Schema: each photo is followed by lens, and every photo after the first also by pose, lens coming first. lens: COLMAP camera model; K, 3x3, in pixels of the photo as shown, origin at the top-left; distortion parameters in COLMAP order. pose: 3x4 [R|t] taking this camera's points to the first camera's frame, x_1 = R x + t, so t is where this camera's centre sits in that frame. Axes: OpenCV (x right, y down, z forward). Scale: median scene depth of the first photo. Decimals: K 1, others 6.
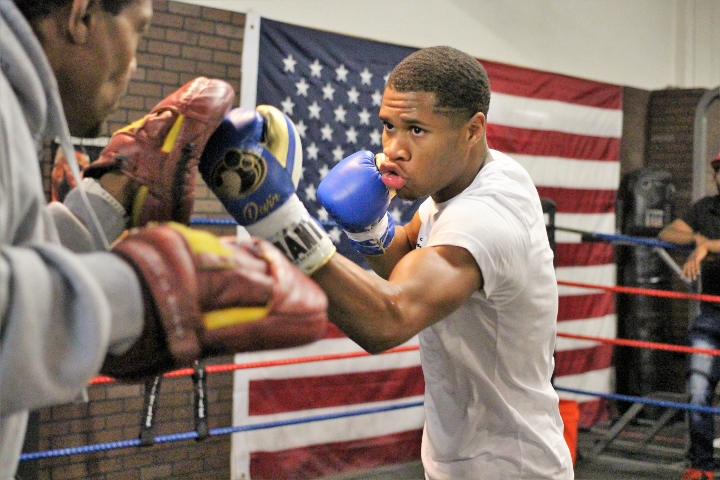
lens RADIAL K [[1258.9, 0, 361.8], [0, 1258.9, 242.9], [0, 0, 1]] dist [-0.032572, 0.000000]
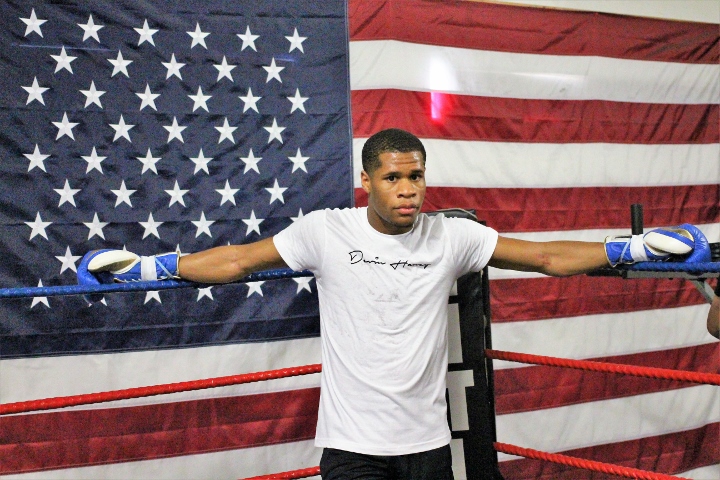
lens RADIAL K [[1258.9, 0, 360.3], [0, 1258.9, 237.8], [0, 0, 1]] dist [-0.032572, 0.000000]
pose [[0.962757, -0.060690, -0.263468, 0.263755], [0.055305, 0.998082, -0.027815, -0.010102], [0.264651, 0.012208, 0.964267, 0.451889]]
